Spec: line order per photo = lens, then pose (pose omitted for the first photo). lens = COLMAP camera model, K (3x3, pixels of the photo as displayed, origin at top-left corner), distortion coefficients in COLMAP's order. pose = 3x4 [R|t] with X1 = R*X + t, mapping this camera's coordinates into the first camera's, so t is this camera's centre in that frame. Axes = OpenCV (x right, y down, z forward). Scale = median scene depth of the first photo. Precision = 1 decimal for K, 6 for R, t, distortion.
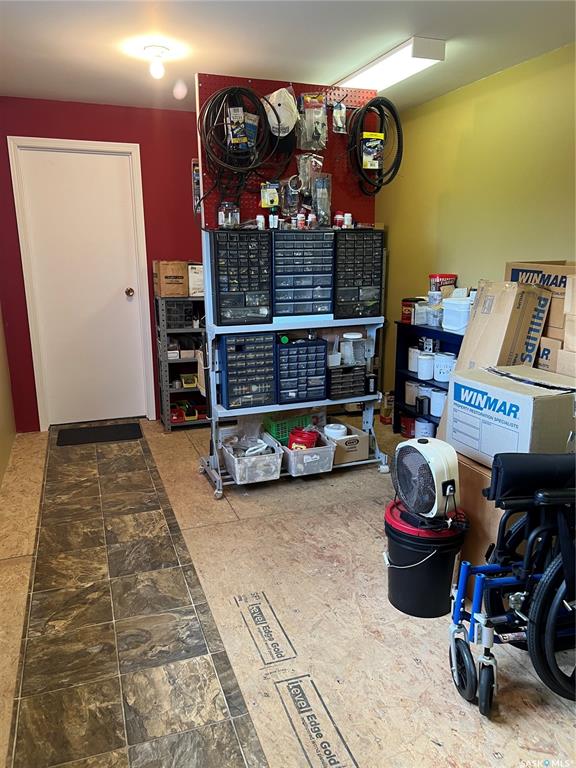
lens RADIAL K [[579.6, 0, 284.4], [0, 579.6, 385.8], [0, 0, 1]] dist [0.047789, -0.052433]
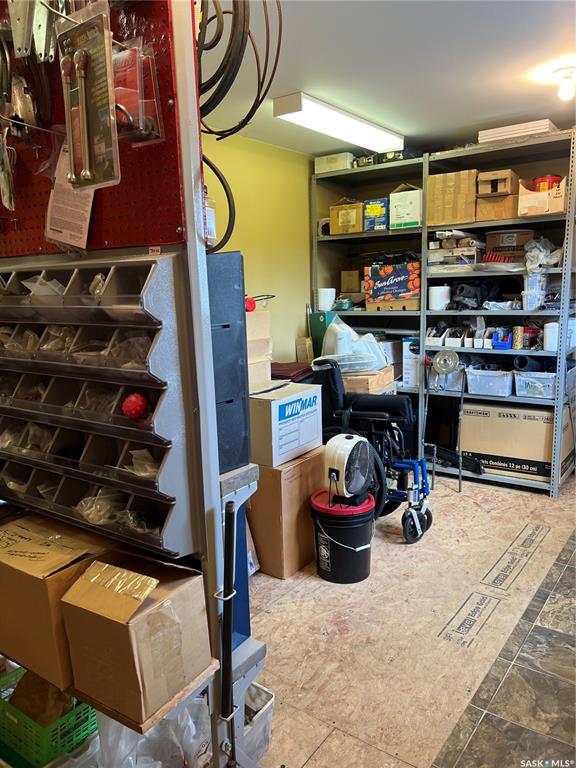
lens RADIAL K [[579.6, 0, 284.8], [0, 579.6, 388.3], [0, 0, 1]] dist [0.047789, -0.052433]
pose [[-0.554191, -0.125717, 0.822841, -0.674859], [0.227081, 0.928199, 0.294755, -0.388422], [-0.800816, 0.350202, -0.485852, 1.613090]]
